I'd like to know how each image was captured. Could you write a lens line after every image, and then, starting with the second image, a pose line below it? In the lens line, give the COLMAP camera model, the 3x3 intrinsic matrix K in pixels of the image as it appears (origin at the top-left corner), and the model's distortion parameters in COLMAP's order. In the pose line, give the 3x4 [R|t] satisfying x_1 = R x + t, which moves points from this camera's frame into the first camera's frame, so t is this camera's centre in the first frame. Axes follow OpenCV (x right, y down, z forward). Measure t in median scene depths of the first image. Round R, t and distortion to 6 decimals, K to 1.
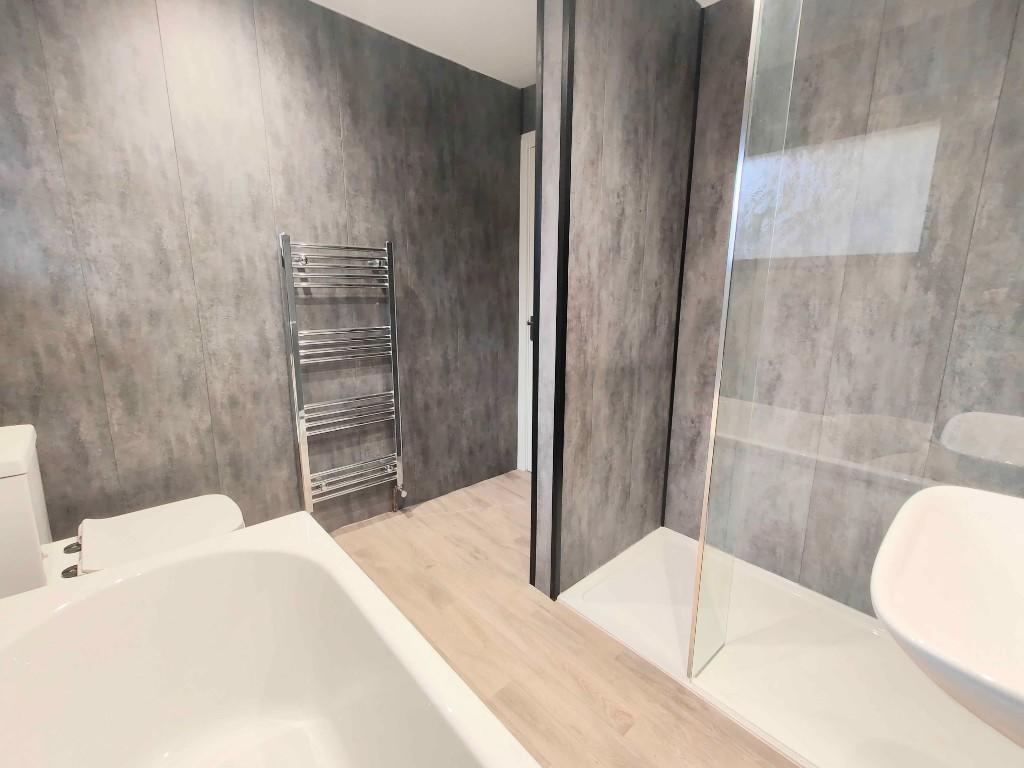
lens RADIAL K [[448.1, 0, 511.8], [0, 448.1, 380.3], [0, 0, 1]] dist [0.002926, 0.000341]
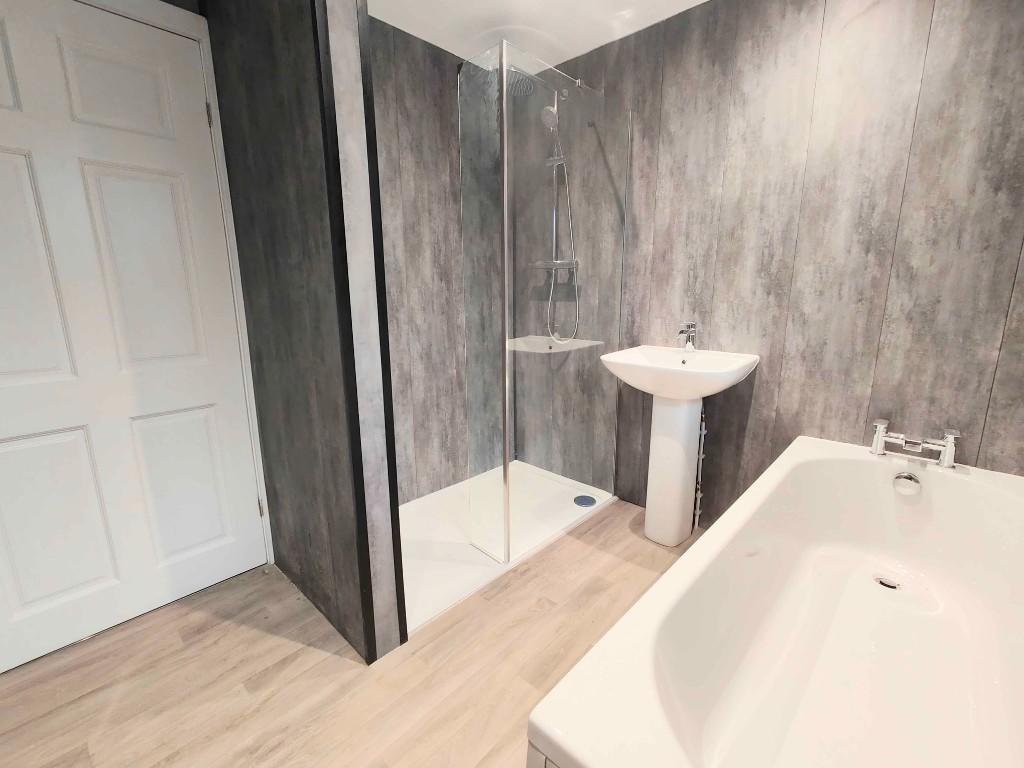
lens RADIAL K [[448.1, 0, 511.8], [0, 448.1, 380.3], [0, 0, 1]] dist [0.002926, 0.000341]
pose [[-0.073574, -0.210050, 0.974918, -0.812475], [0.208730, 0.952673, 0.221009, -0.165223], [-0.975202, 0.219755, -0.026248, 0.888021]]
